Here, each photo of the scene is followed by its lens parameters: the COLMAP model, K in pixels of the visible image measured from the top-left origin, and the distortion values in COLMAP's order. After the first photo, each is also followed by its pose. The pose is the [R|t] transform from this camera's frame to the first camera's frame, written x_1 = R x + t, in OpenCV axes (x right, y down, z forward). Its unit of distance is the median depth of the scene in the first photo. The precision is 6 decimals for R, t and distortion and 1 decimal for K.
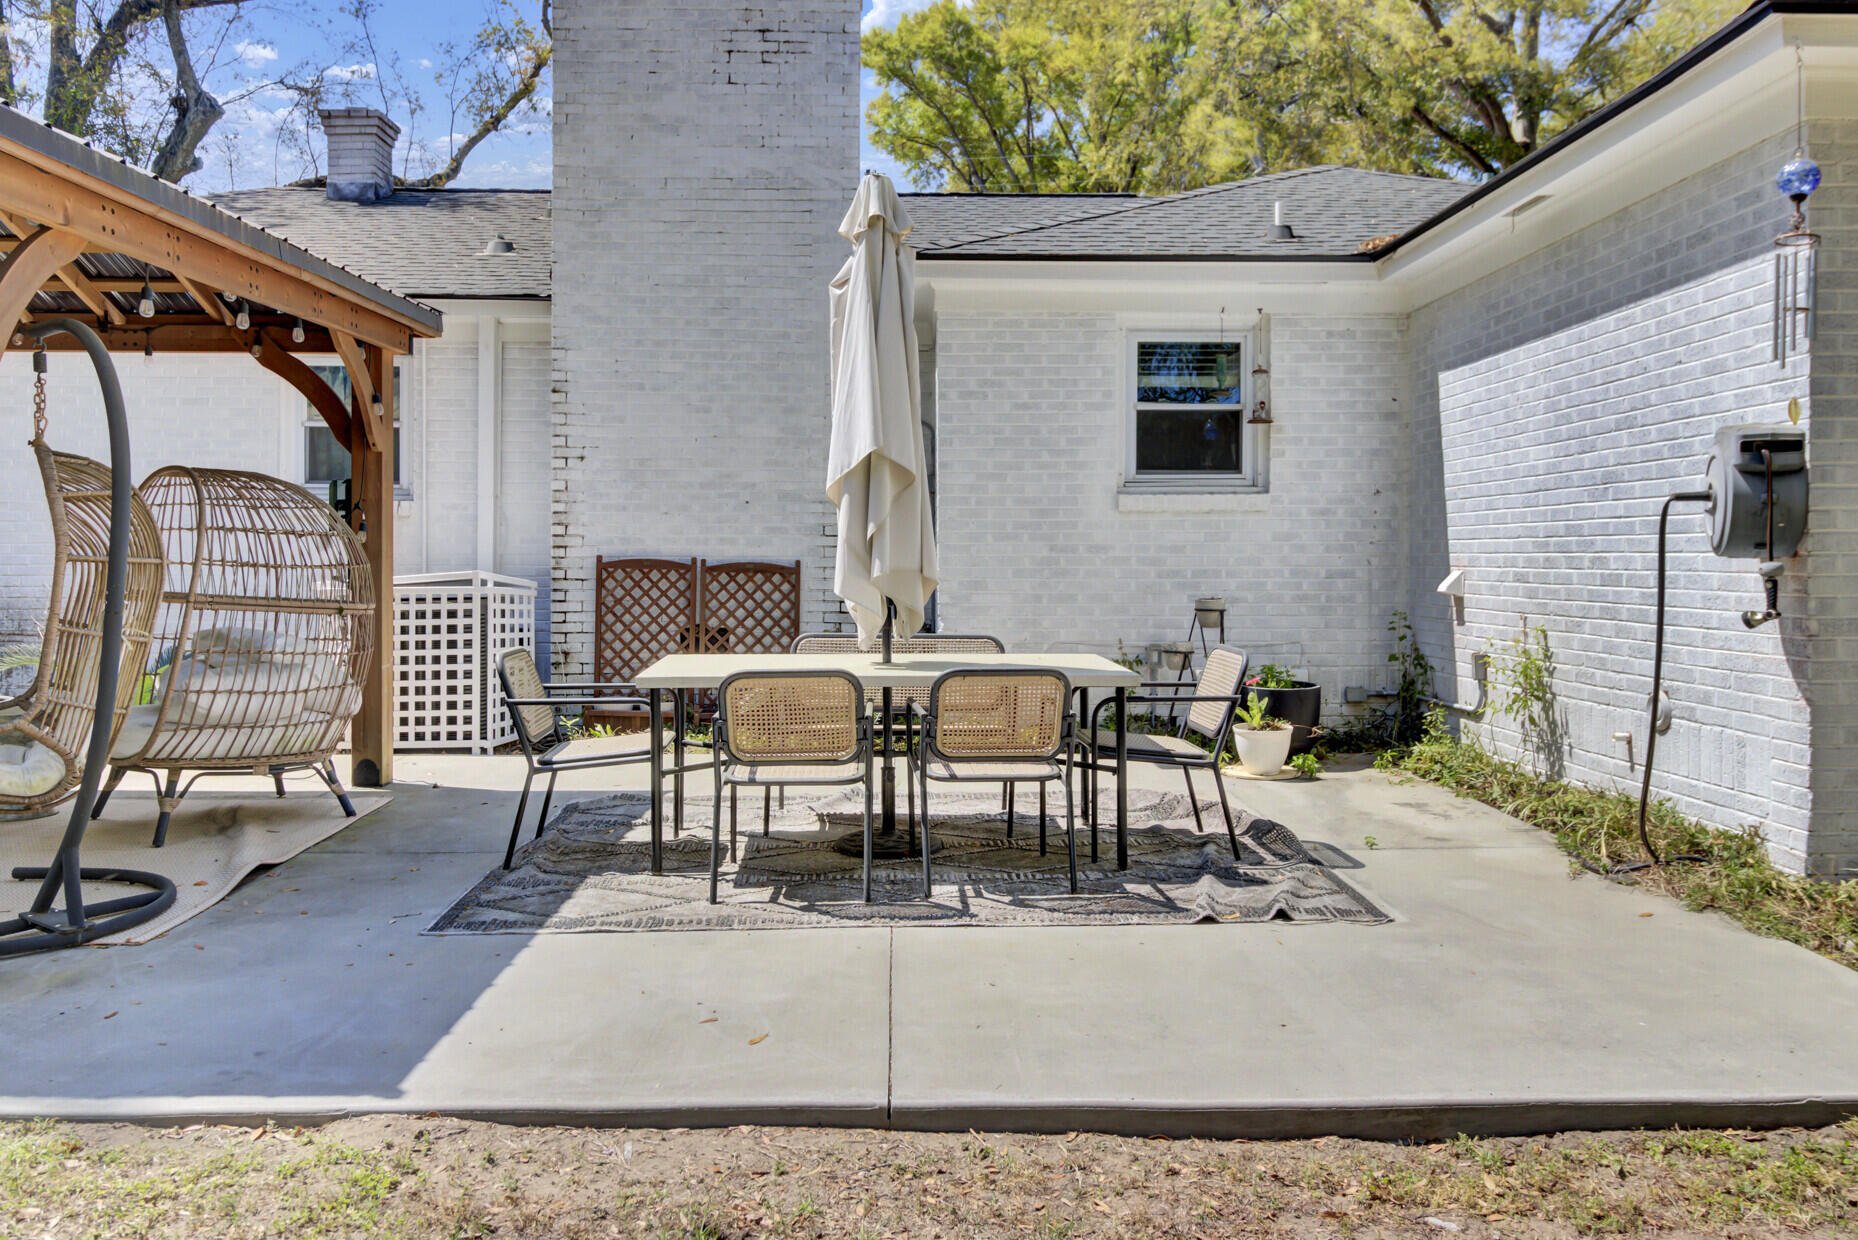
lens RADIAL K [[1379.7, 0, 929.0], [0, 1379.7, 620.0], [0, 0, 1]] dist [0.009415, 0.000457]
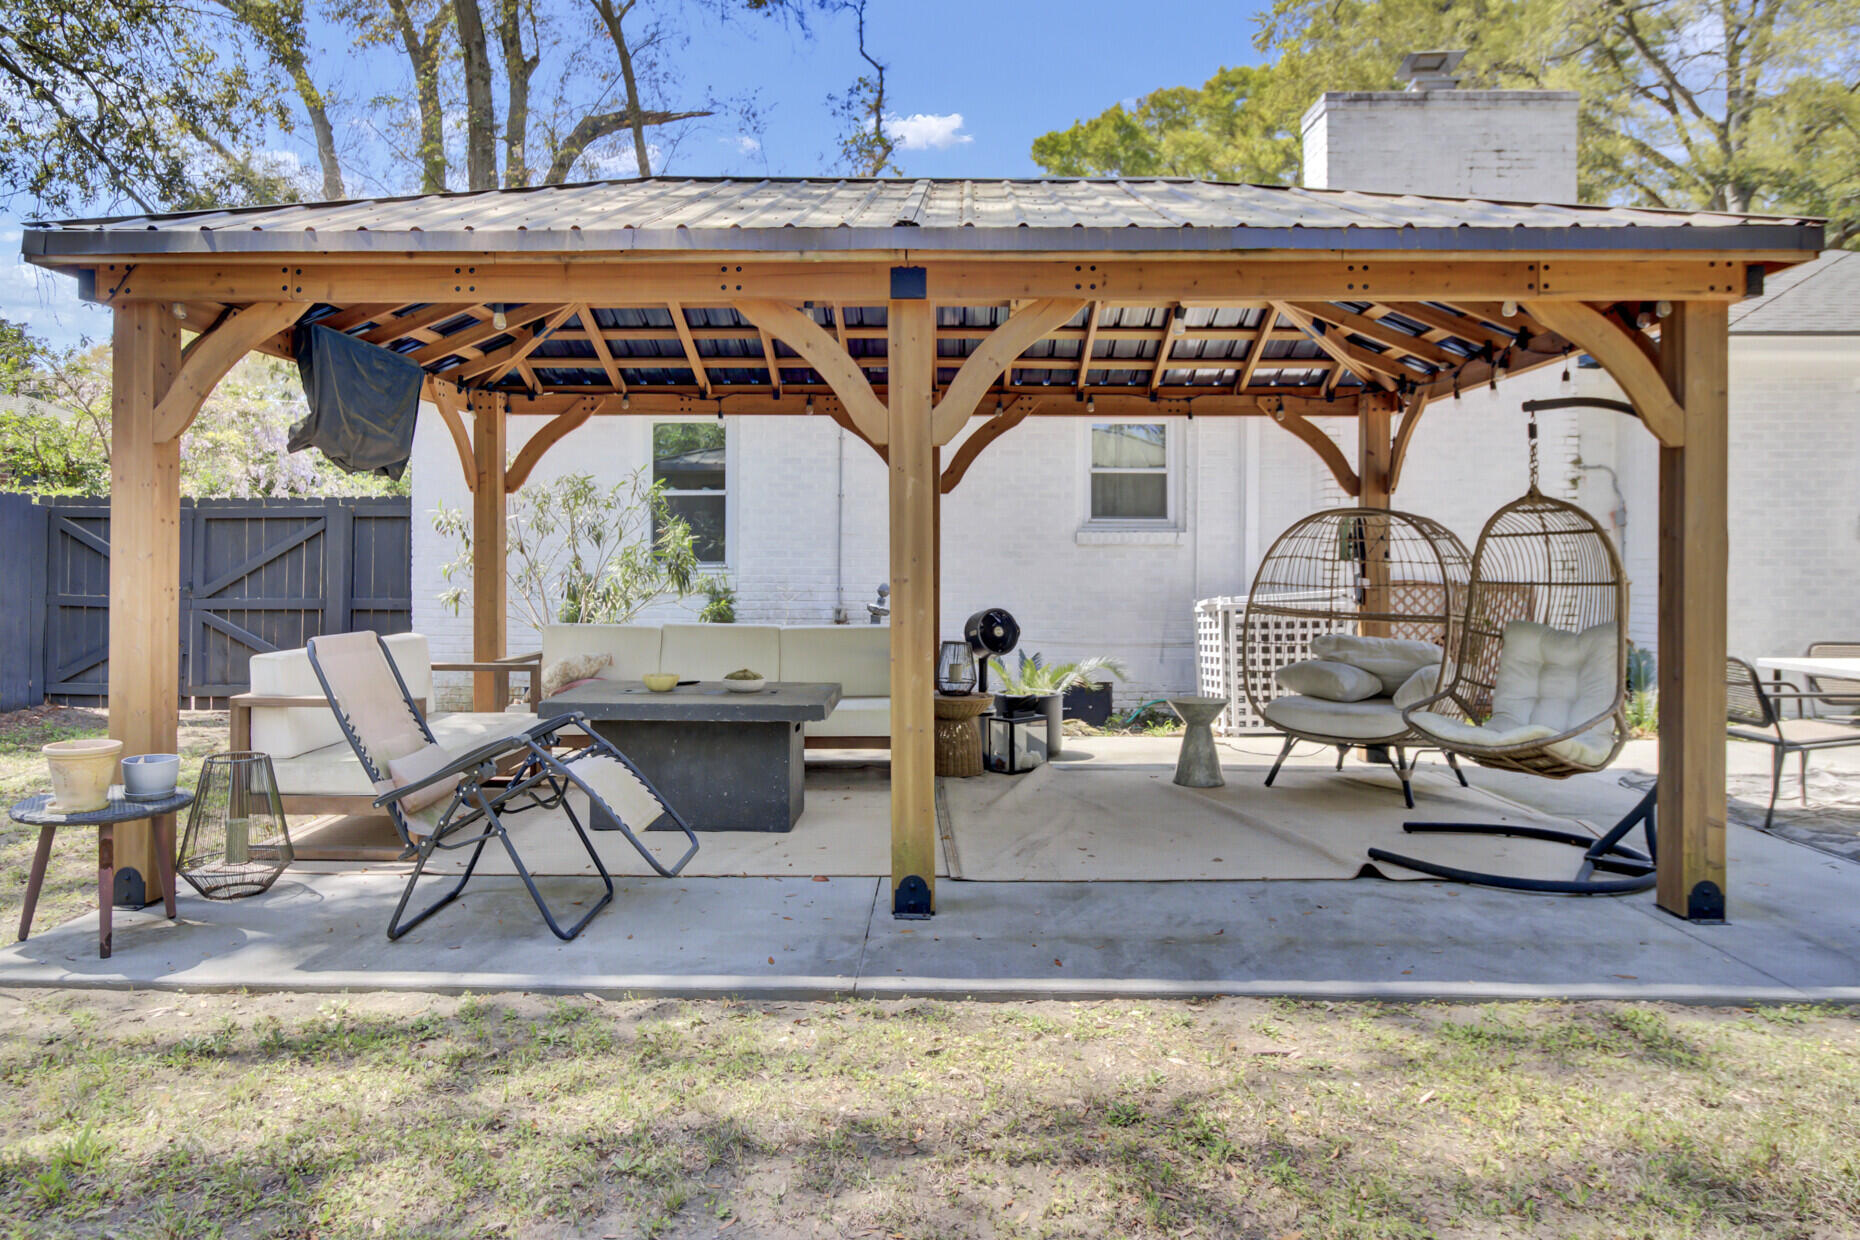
lens RADIAL K [[1182.7, 0, 930.0], [0, 1182.7, 620.0], [0, 0, 1]] dist [-0.002716, 0.000598]
pose [[0.998590, 0.003069, -0.053000, -0.613410], [-0.003654, 0.999933, -0.010954, 0.004505], [0.052963, 0.011133, 0.998534, -0.075709]]
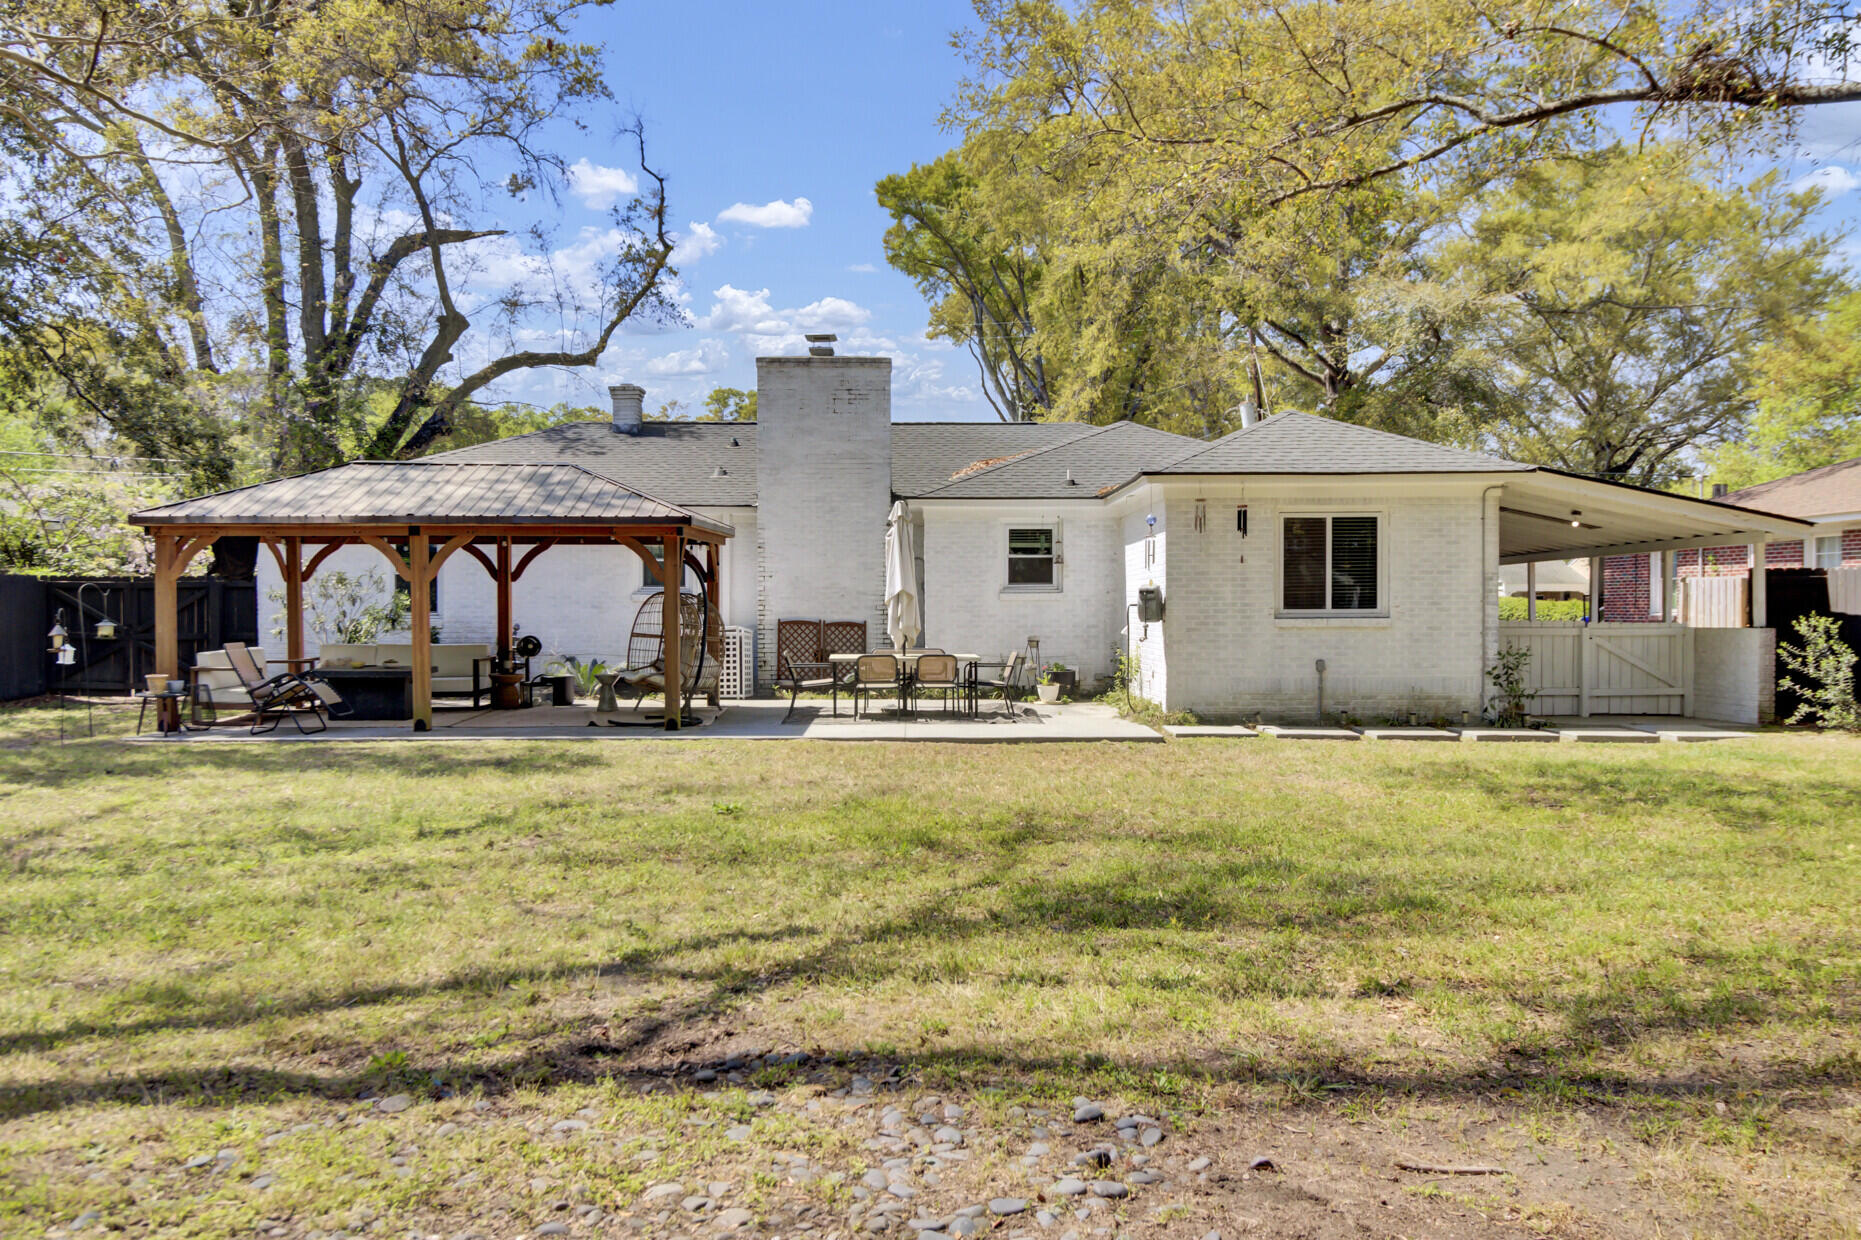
lens RADIAL K [[1353.2, 0, 936.7], [0, 1353.2, 683.6], [0, 0, 1]] dist [0.002713, -0.000517]
pose [[0.999987, -0.002098, -0.004725, 0.037345], [0.002150, 0.999937, 0.010995, 0.039607], [0.004702, -0.011005, 0.999928, -1.351945]]
